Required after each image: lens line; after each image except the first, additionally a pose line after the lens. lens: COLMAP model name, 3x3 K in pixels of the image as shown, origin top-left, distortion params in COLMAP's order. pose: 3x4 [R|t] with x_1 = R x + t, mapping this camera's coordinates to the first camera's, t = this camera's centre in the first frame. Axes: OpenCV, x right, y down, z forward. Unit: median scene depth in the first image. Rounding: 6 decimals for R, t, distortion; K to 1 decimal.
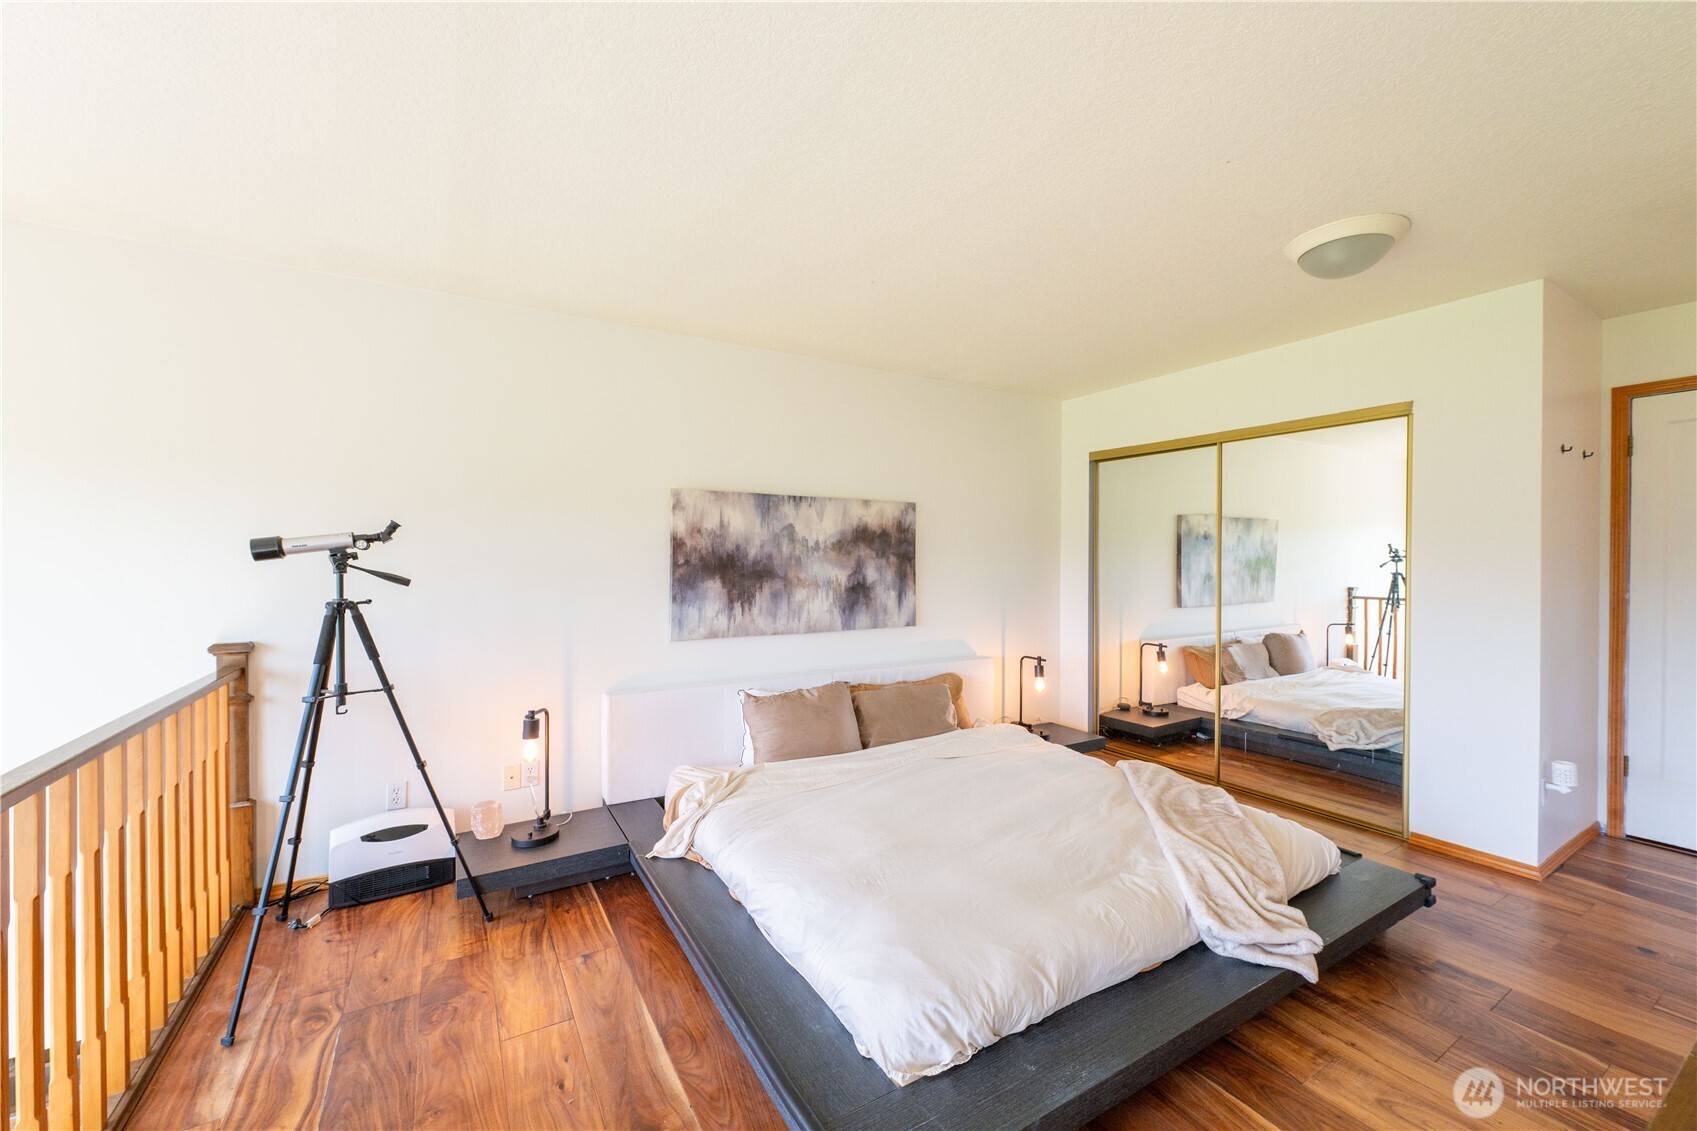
lens RADIAL K [[678.6, 0, 845.7], [0, 678.6, 565.3], [0, 0, 1]] dist [0.000863, -0.001547]
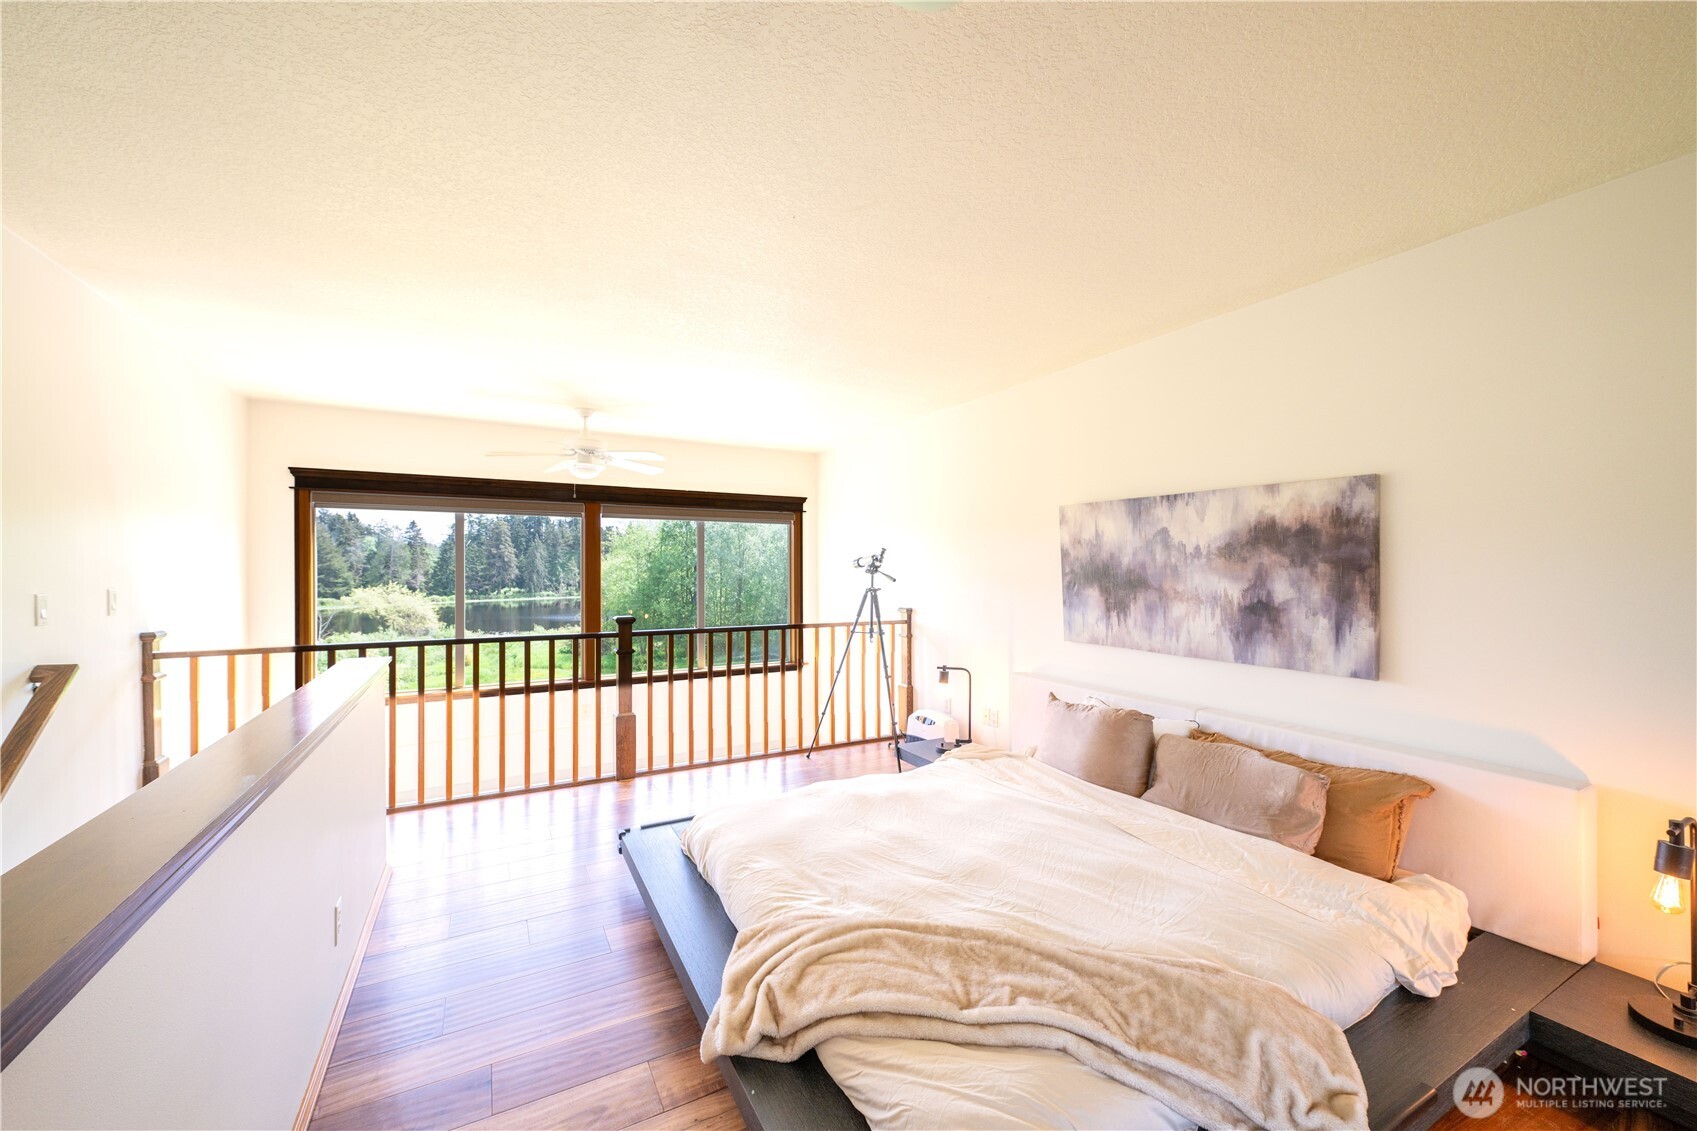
lens RADIAL K [[678.6, 0, 865.8], [0, 678.6, 576.6], [0, 0, 1]] dist [0.000863, -0.001547]
pose [[-0.039431, 0.011820, -0.999152, 0.782505], [-0.012217, 0.999850, 0.012310, -0.004012], [0.999148, 0.012692, -0.039280, 0.630272]]
